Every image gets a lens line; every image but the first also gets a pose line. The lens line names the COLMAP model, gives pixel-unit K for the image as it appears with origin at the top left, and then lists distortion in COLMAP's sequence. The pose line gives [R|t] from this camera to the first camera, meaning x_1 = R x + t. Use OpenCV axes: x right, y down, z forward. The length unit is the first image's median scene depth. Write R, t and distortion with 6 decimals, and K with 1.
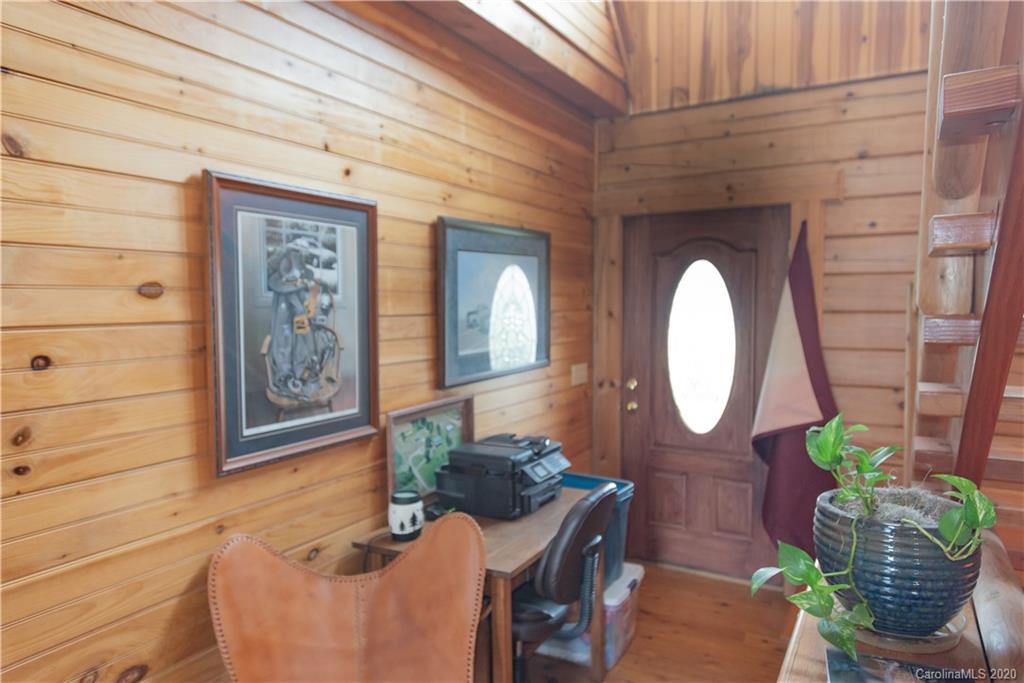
lens RADIAL K [[674.1, 0, 504.8], [0, 674.1, 344.8], [0, 0, 1]] dist [0.035693, 0.000357]
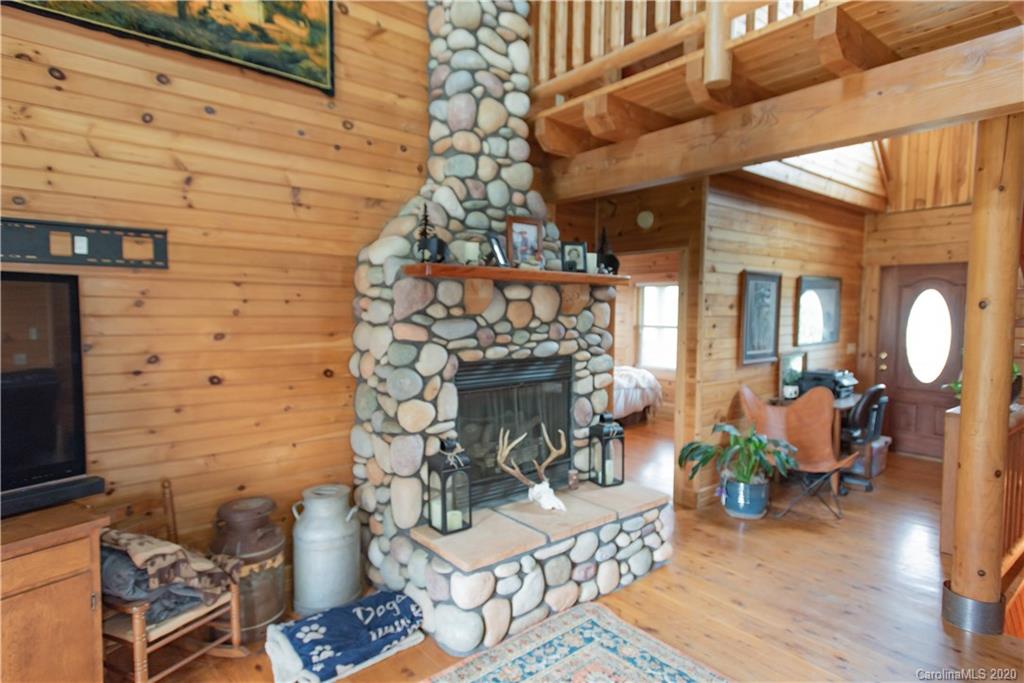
lens RADIAL K [[556.8, 0, 514.1], [0, 556.8, 340.5], [0, 0, 1]] dist [0.028592, -0.012671]
pose [[0.938024, 0.035835, -0.344714, -0.255210], [-0.036664, 0.999319, 0.004116, 0.052019], [0.344626, 0.008777, 0.938699, -0.885563]]
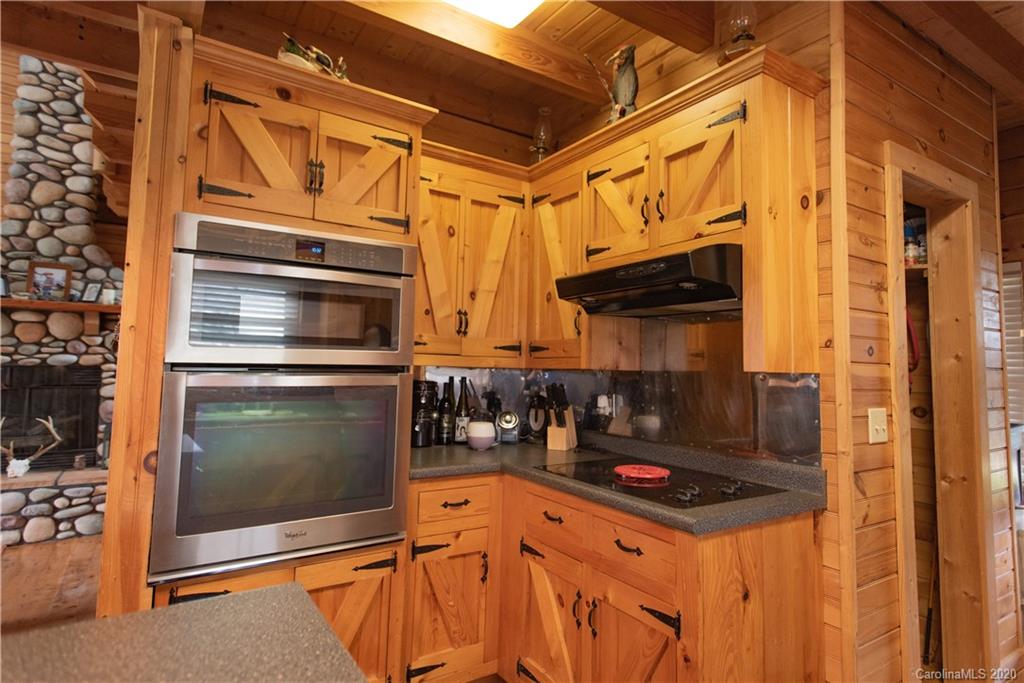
lens RADIAL K [[565.7, 0, 534.2], [0, 565.7, 321.6], [0, 0, 1]] dist [0.006906, 0.000985]
pose [[0.904733, -0.011838, -0.425814, 0.942262], [-0.048702, 0.990185, -0.131006, 0.097963], [0.423186, 0.139263, 0.895276, -0.695453]]
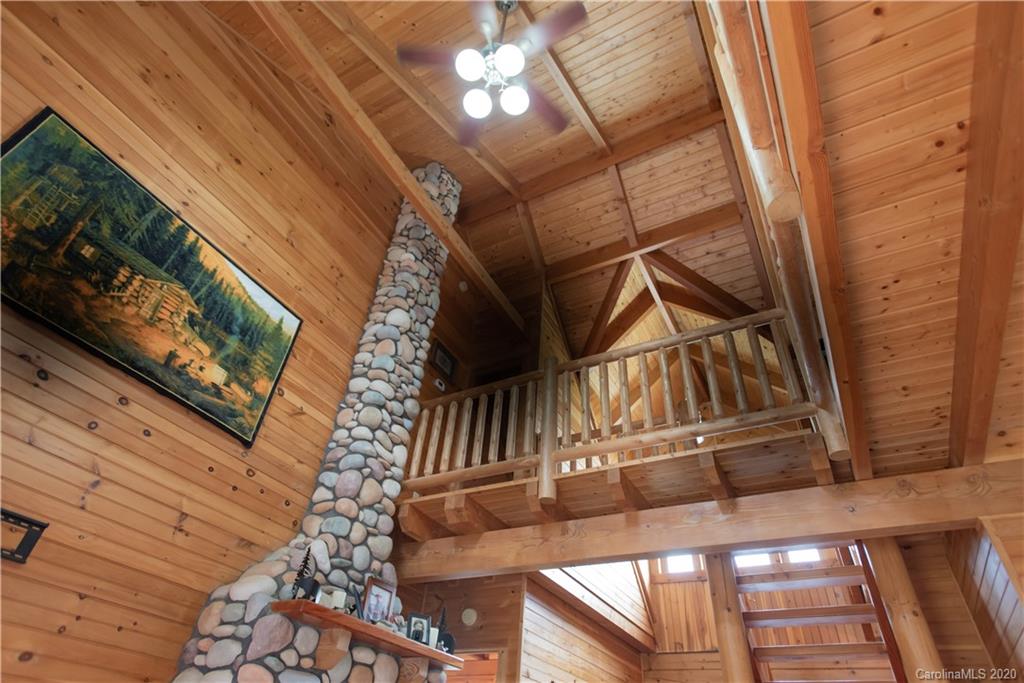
lens RADIAL K [[556.8, 0, 513.6], [0, 556.8, 343.5], [0, 0, 1]] dist [0.028592, -0.012671]
pose [[0.996828, 0.075836, -0.024122, -0.331952], [-0.072110, 0.732551, -0.676881, 0.204513], [-0.033661, 0.676474, 0.735697, -1.068648]]
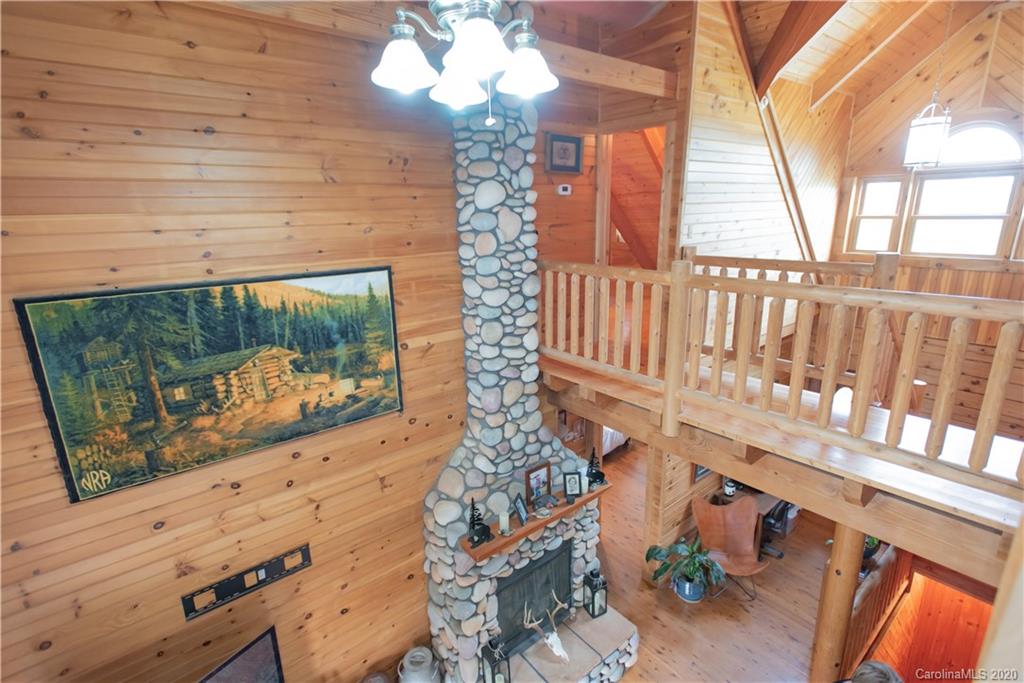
lens RADIAL K [[483.5, 0, 513.6], [0, 483.5, 337.9], [0, 0, 1]] dist [0.013635, -0.003515]
pose [[0.936443, 0.077178, -0.342225, -0.250306], [-0.006766, 0.979293, 0.202335, -0.654148], [0.350754, -0.187159, 0.917574, -1.023388]]
